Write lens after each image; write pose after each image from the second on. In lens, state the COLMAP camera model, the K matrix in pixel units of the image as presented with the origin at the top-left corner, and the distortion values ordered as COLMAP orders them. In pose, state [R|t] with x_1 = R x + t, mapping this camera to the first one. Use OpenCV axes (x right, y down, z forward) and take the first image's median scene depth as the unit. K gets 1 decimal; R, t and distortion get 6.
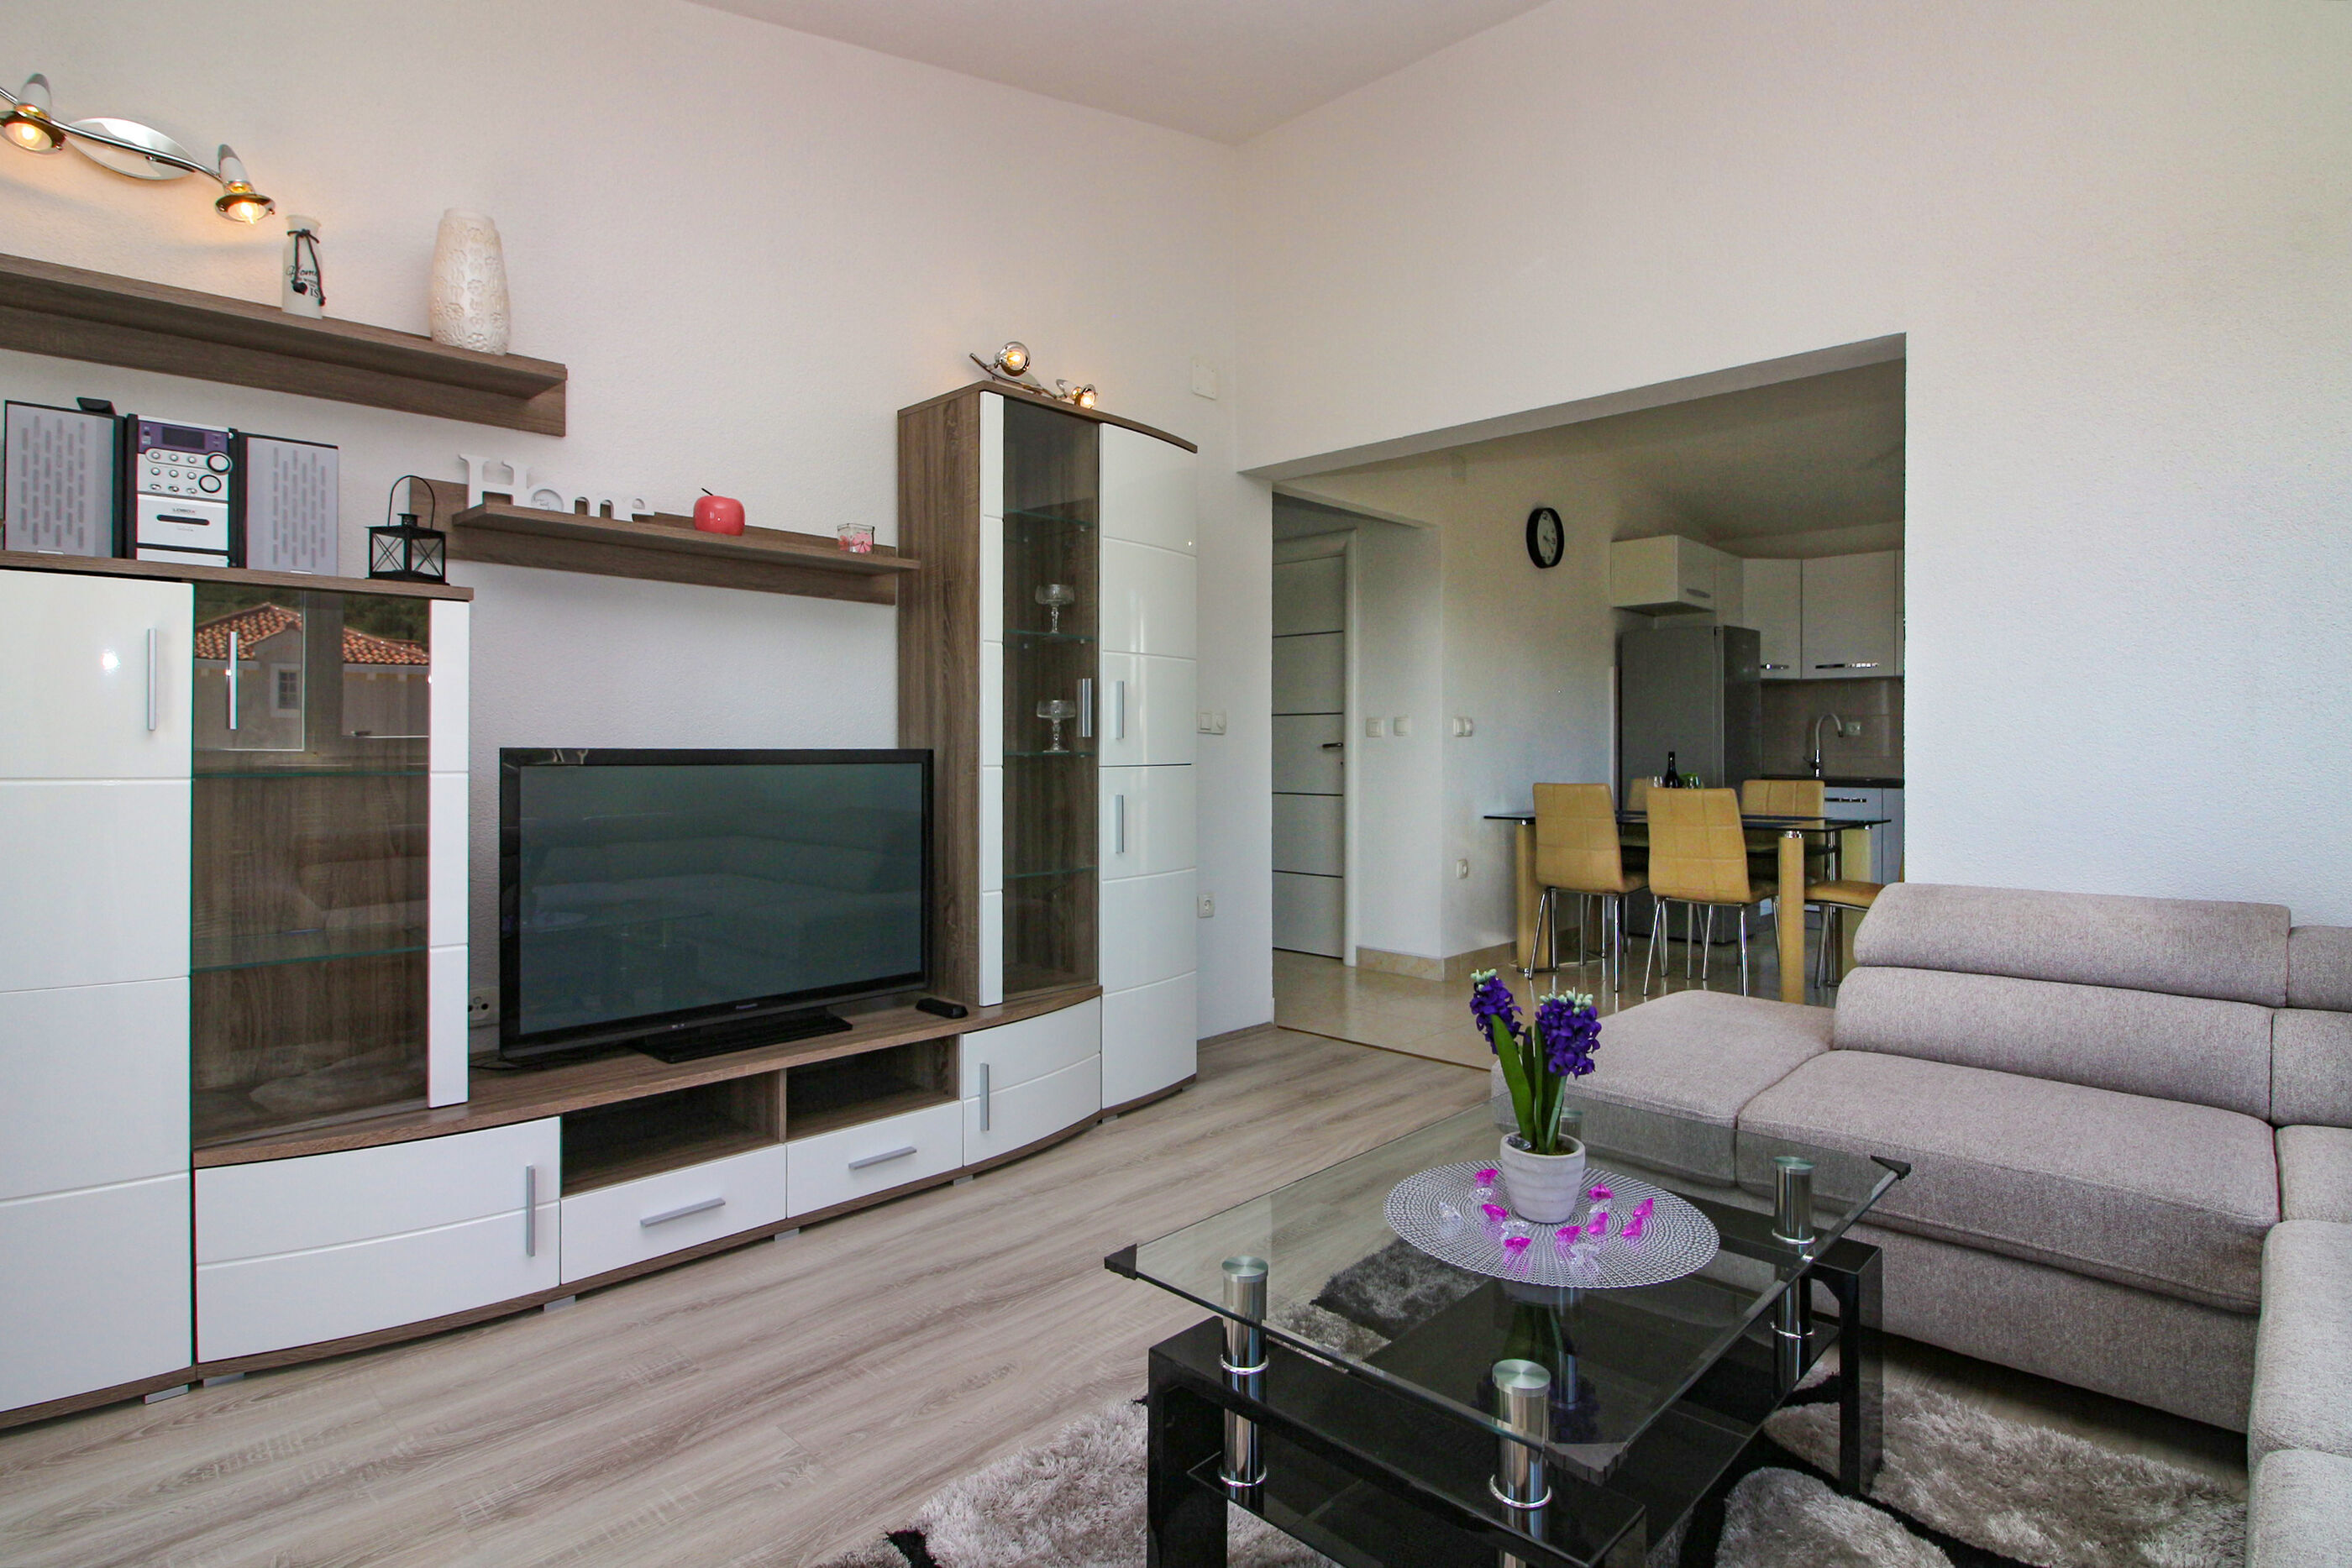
lens RADIAL K [[1139.1, 0, 1162.0], [0, 1139.1, 757.4], [0, 0, 1]] dist [0.004202, 0.000437]
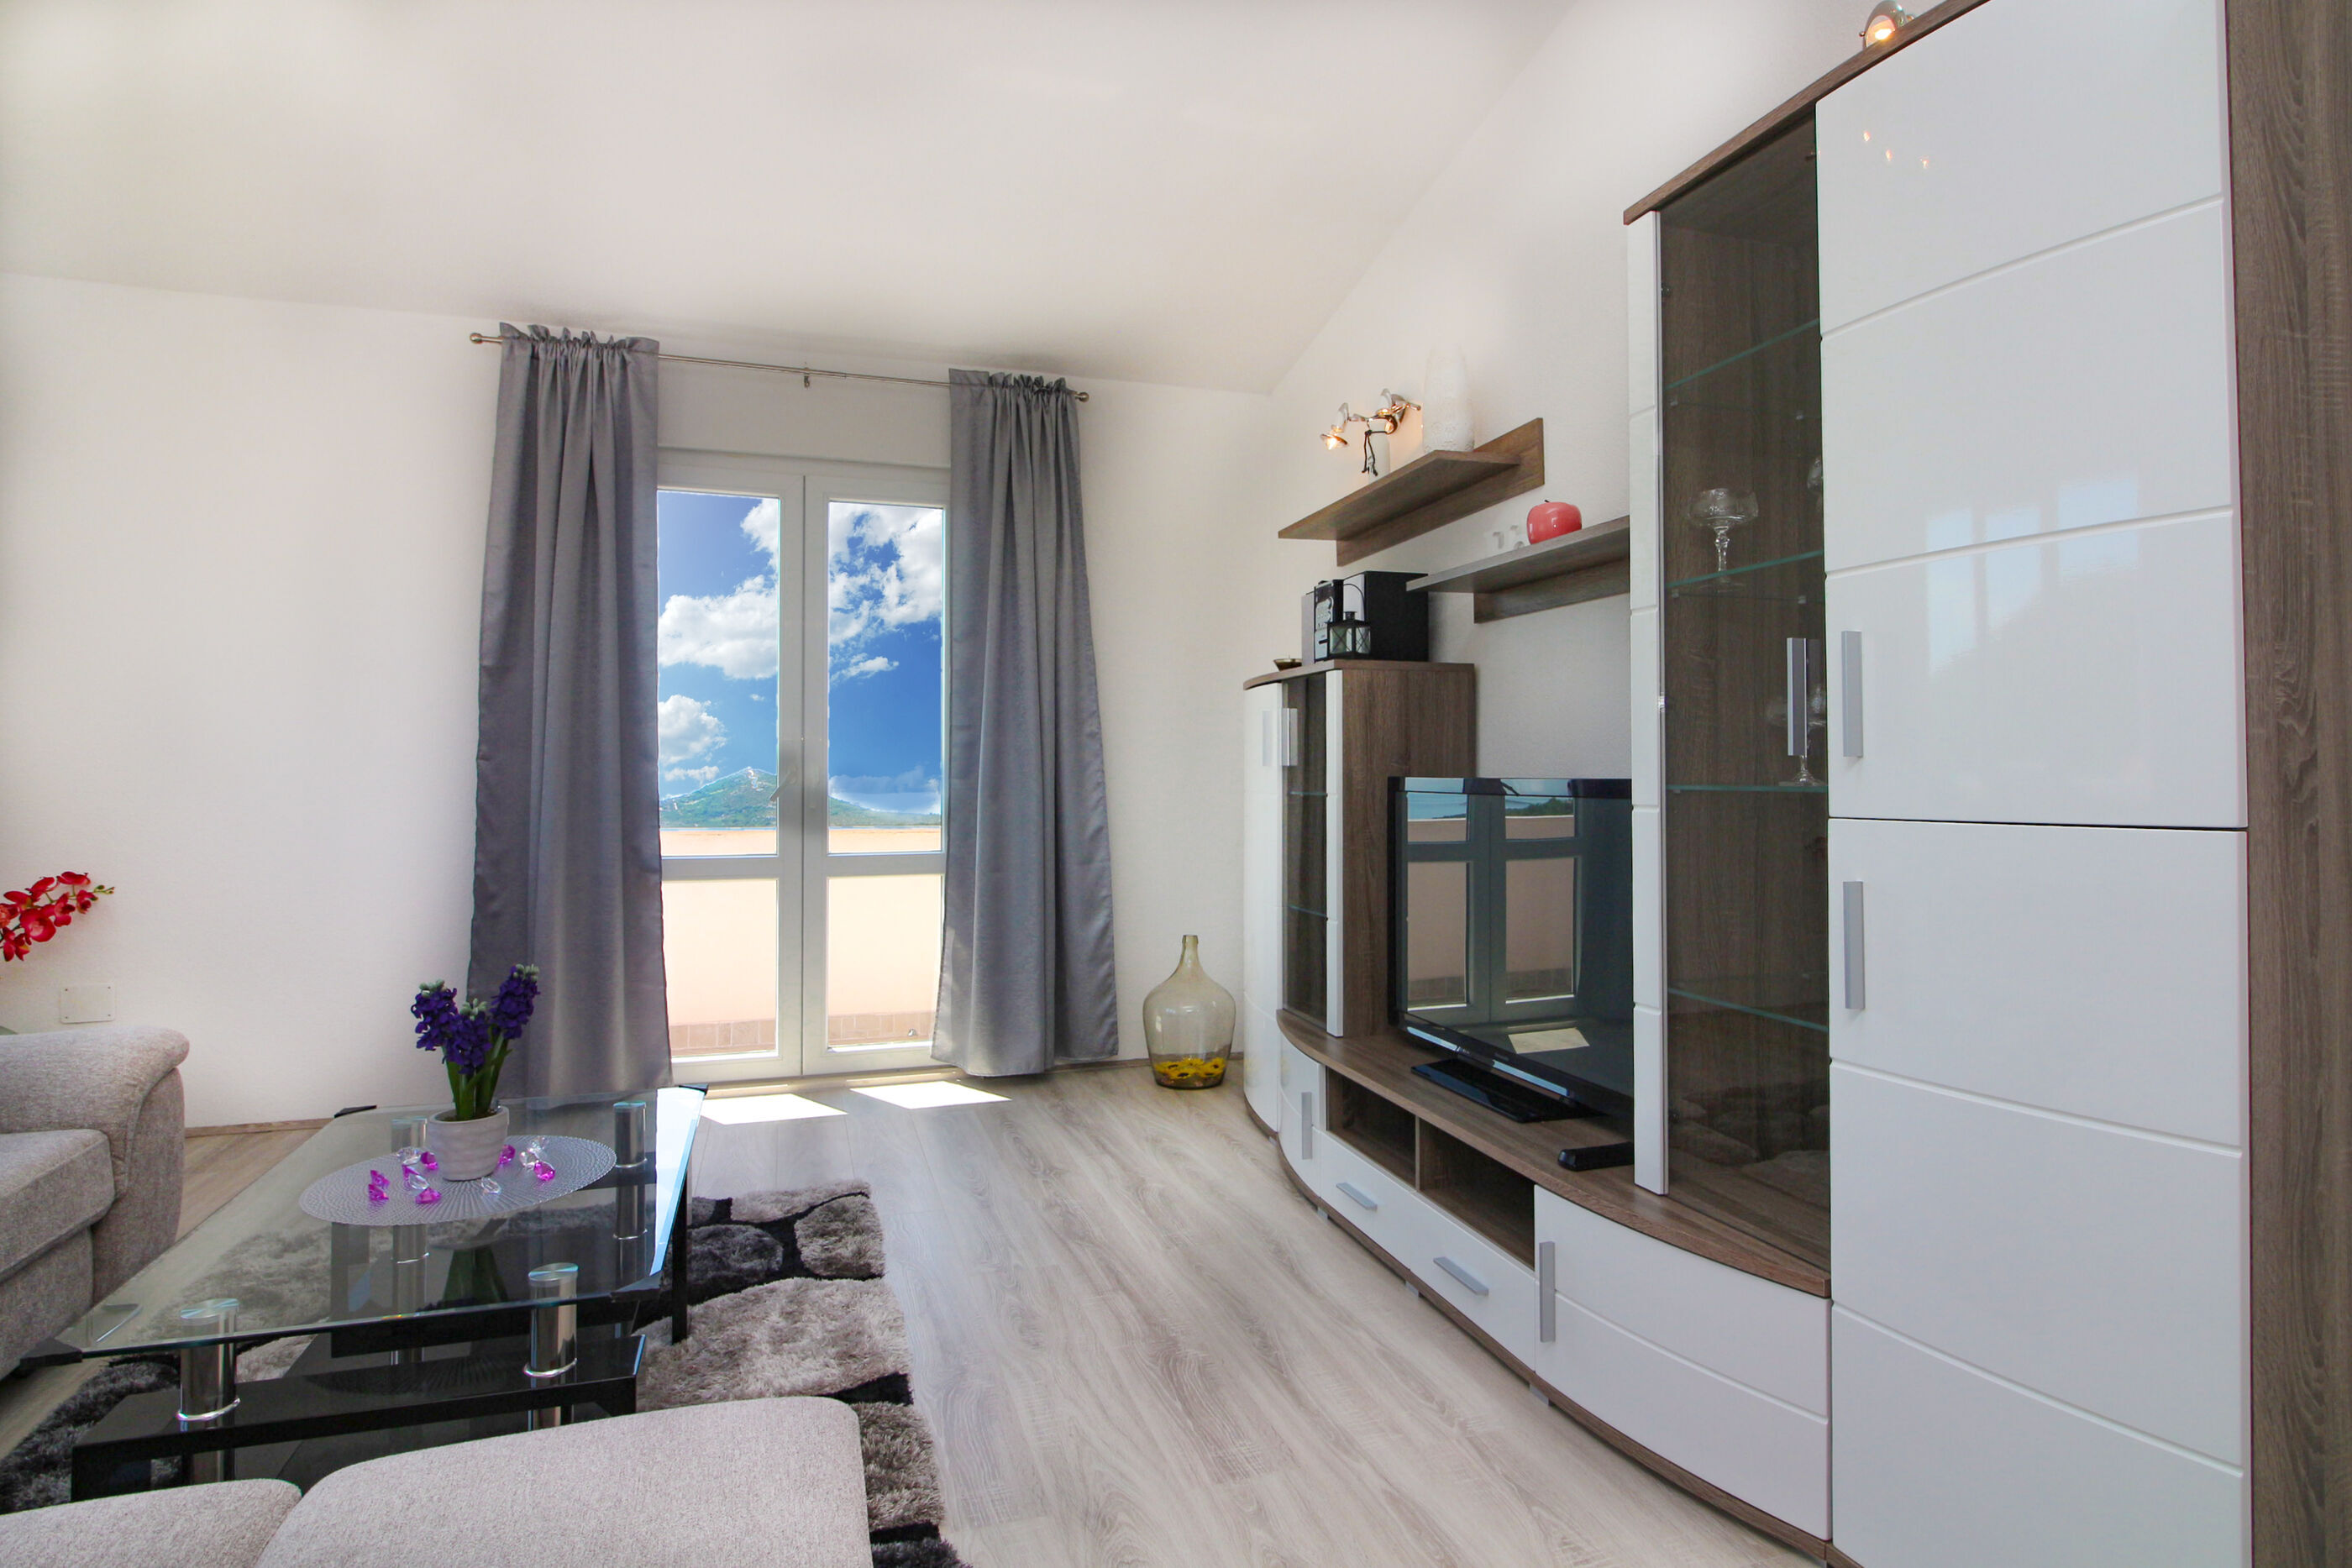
lens RADIAL K [[1243.0, 0, 1228.6], [0, 1243.0, 756.8], [0, 0, 1]] dist [0.001505, -0.020746]
pose [[-0.432804, -0.015796, -0.901350, 0.697642], [0.002058, 0.999827, -0.018510, -0.006703], [0.901486, -0.009866, -0.432696, 1.351889]]
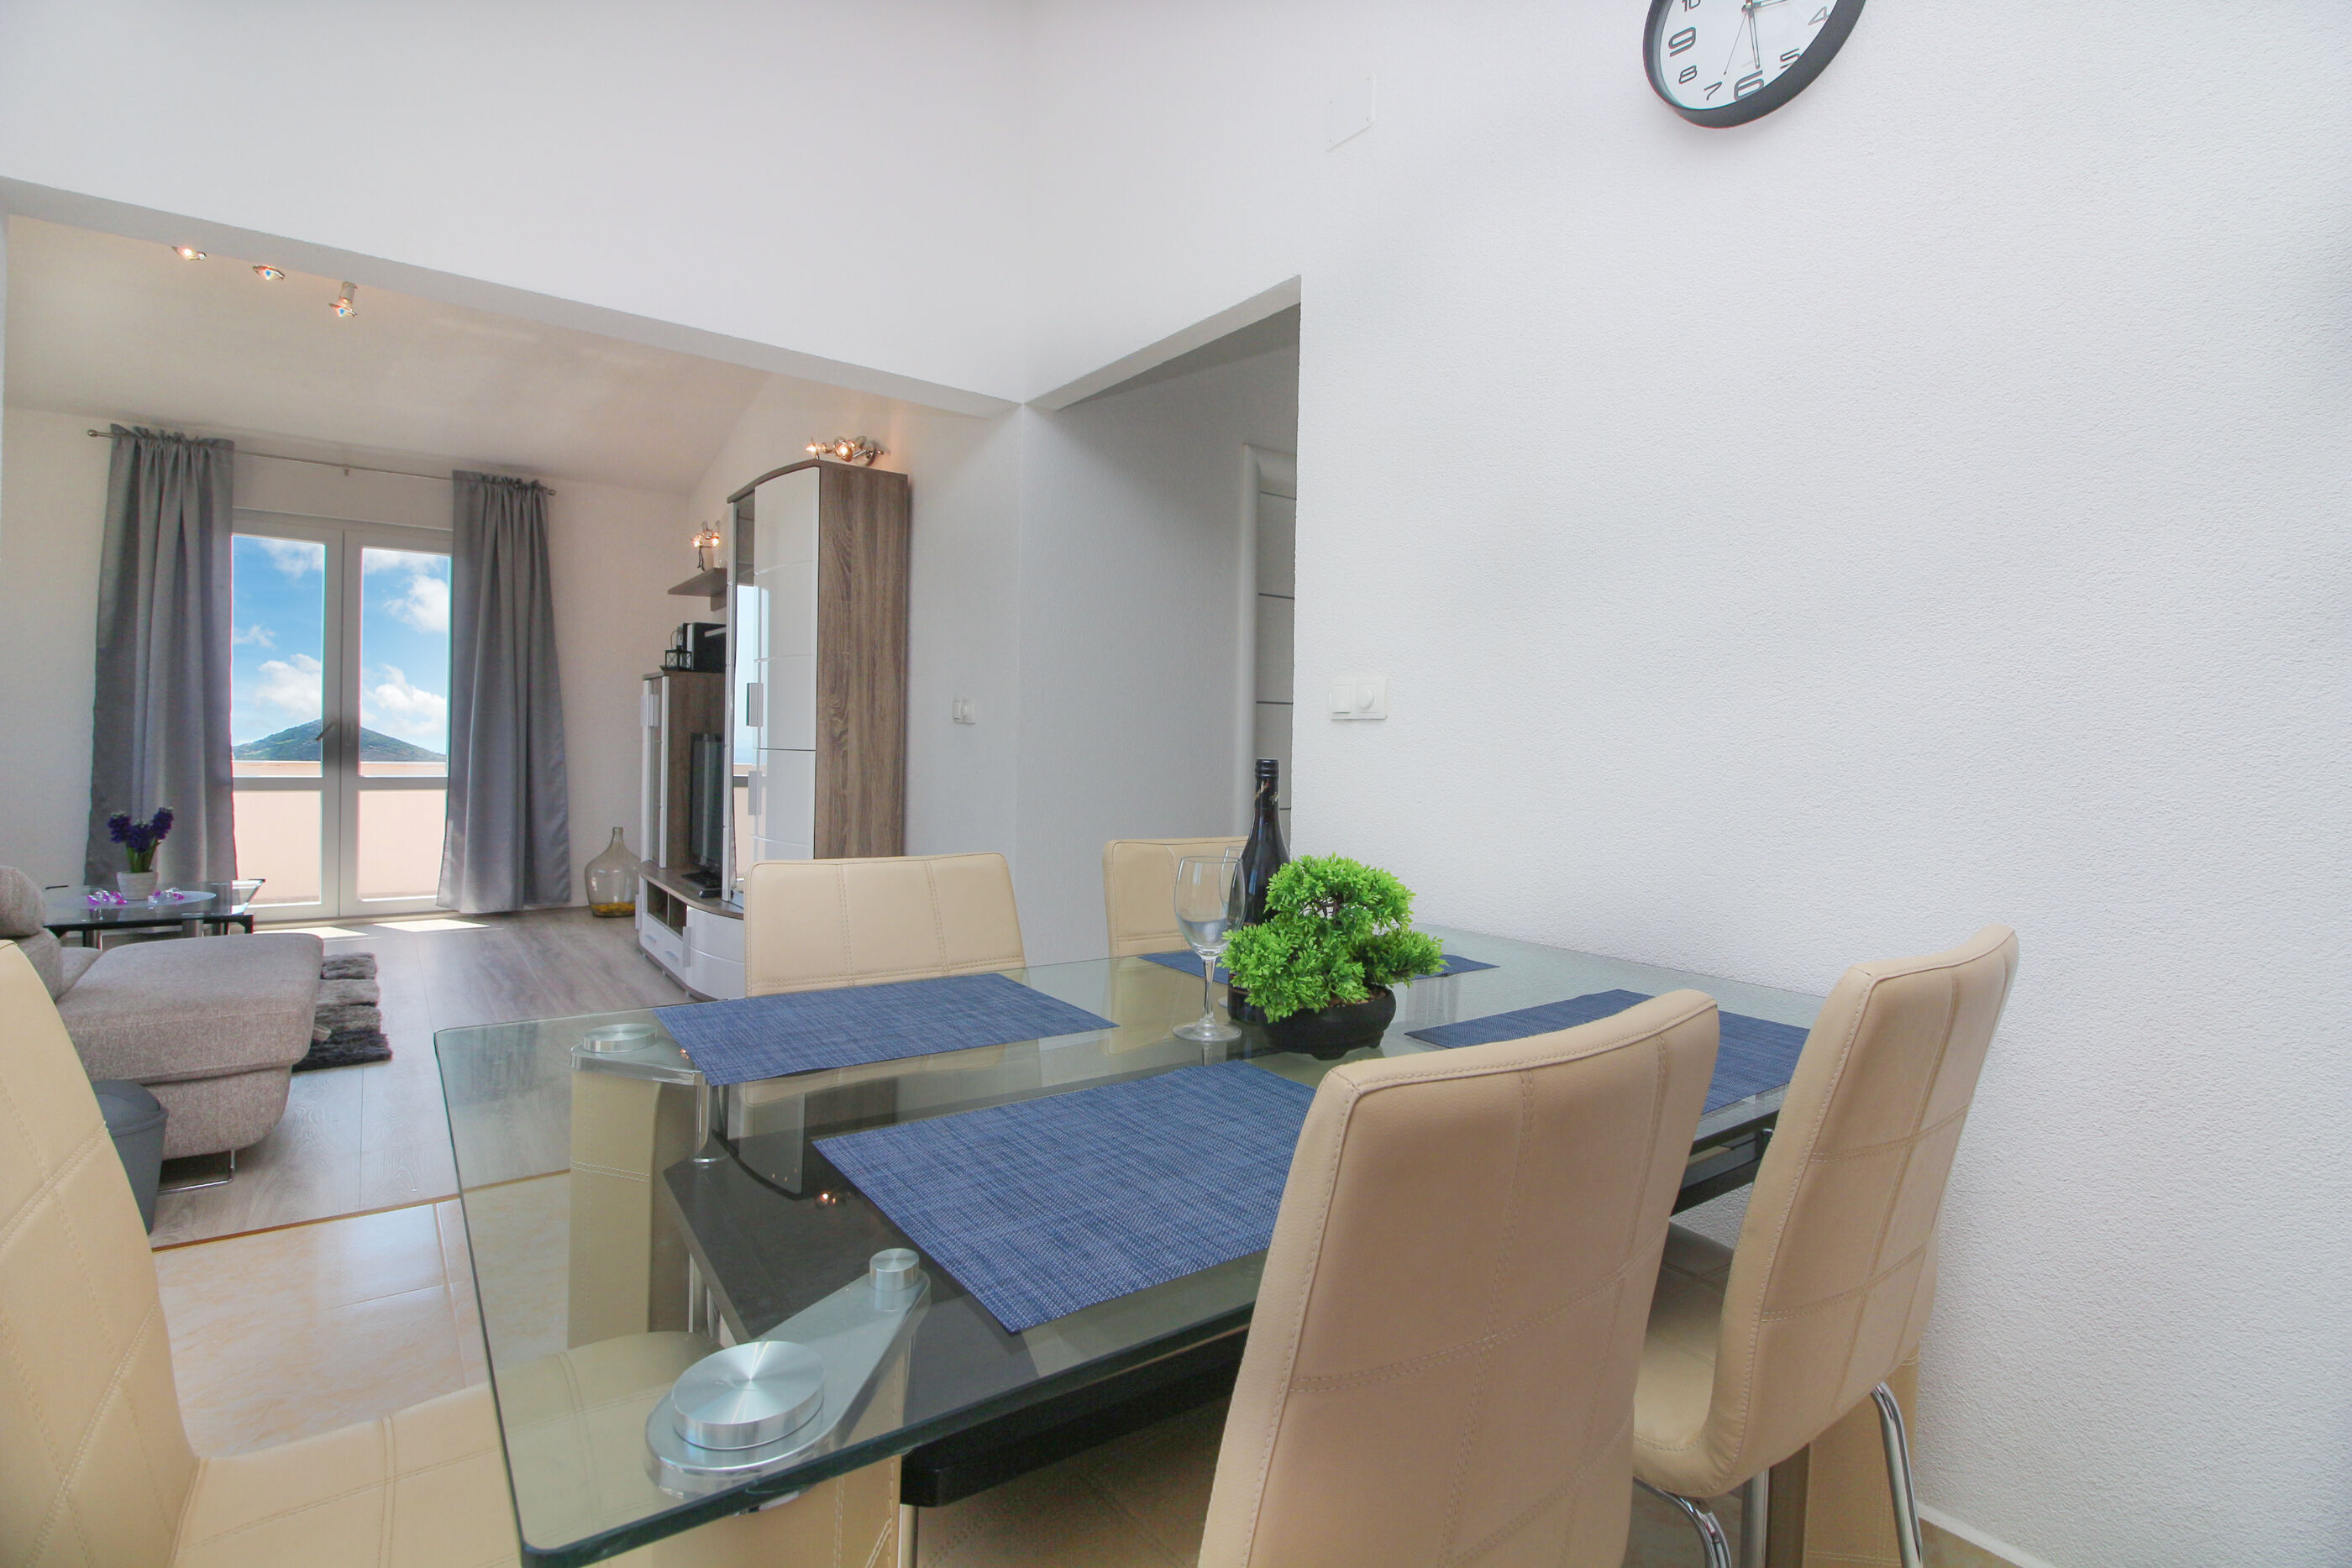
lens RADIAL K [[1080.6, 0, 1196.8], [0, 1080.6, 755.4], [0, 0, 1]] dist [0.002235, -0.013581]
pose [[-0.132841, 0.004942, -0.991125, 1.493168], [-0.019104, 0.999789, 0.007546, -0.000325], [0.990953, 0.019937, -0.132718, 2.255590]]
